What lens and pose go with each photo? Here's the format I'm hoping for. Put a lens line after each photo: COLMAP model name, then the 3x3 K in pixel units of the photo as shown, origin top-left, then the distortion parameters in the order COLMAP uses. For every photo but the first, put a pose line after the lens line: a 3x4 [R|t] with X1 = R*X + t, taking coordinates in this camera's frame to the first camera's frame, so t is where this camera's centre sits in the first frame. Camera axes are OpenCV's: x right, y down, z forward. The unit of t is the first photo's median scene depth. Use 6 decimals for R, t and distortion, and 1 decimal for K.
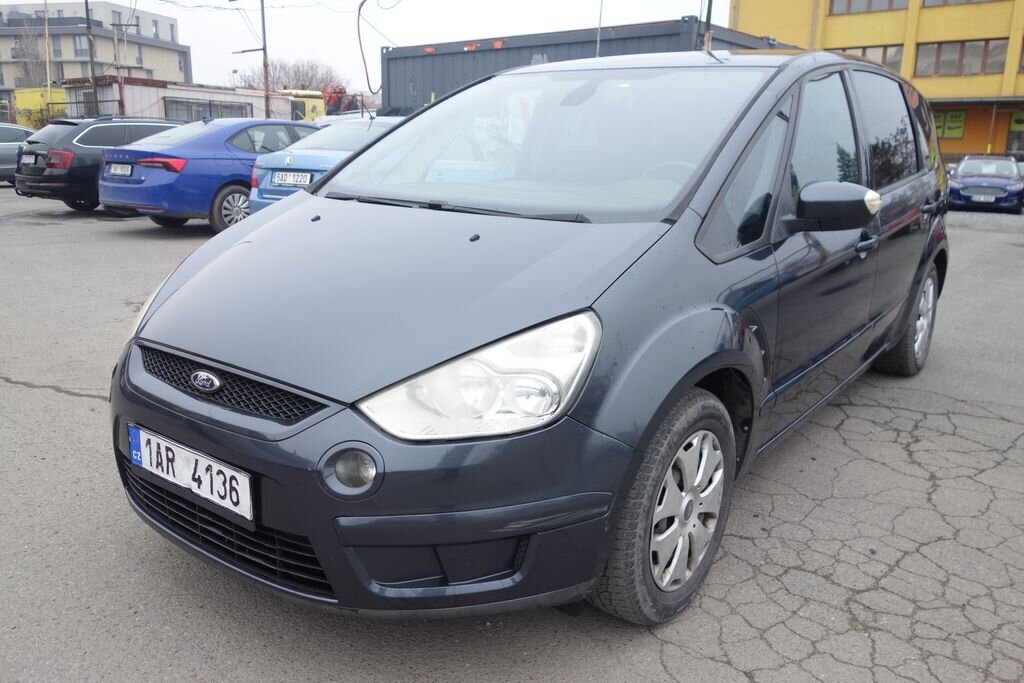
lens RADIAL K [[814.1, 0, 510.6], [0, 814.1, 338.0], [0, 0, 1]] dist [0.004652, -0.003425]
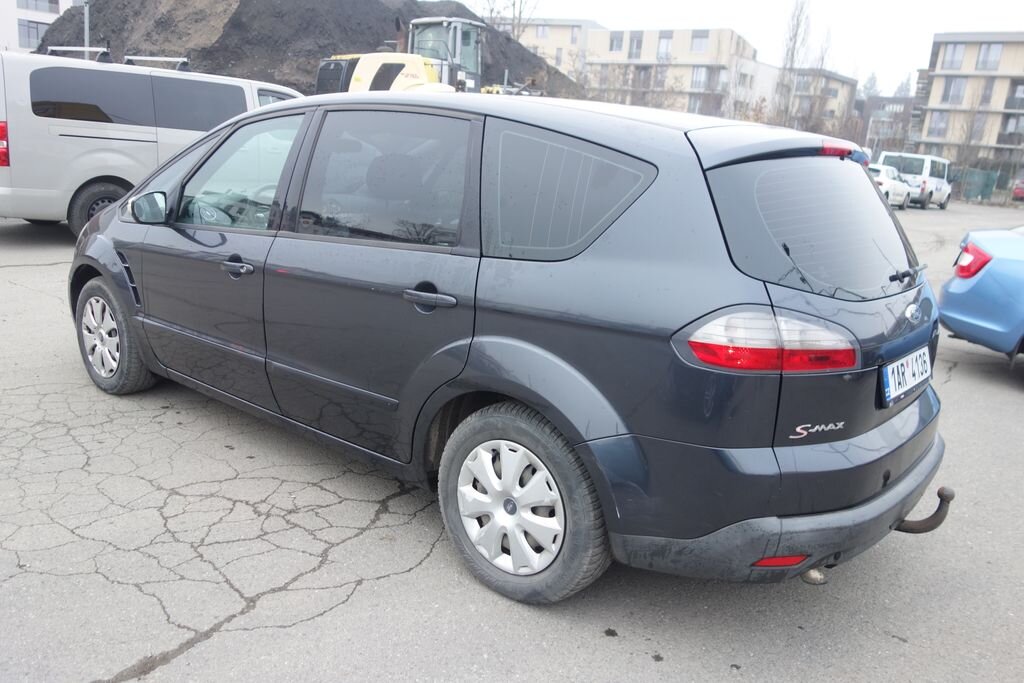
lens RADIAL K [[814.1, 0, 510.6], [0, 814.1, 338.0], [0, 0, 1]] dist [0.004652, -0.003425]
pose [[-0.043014, 0.217020, -0.975219, 1.860306], [-0.312931, 0.924078, 0.219442, -0.472127], [0.948801, 0.314616, 0.028164, 1.662875]]
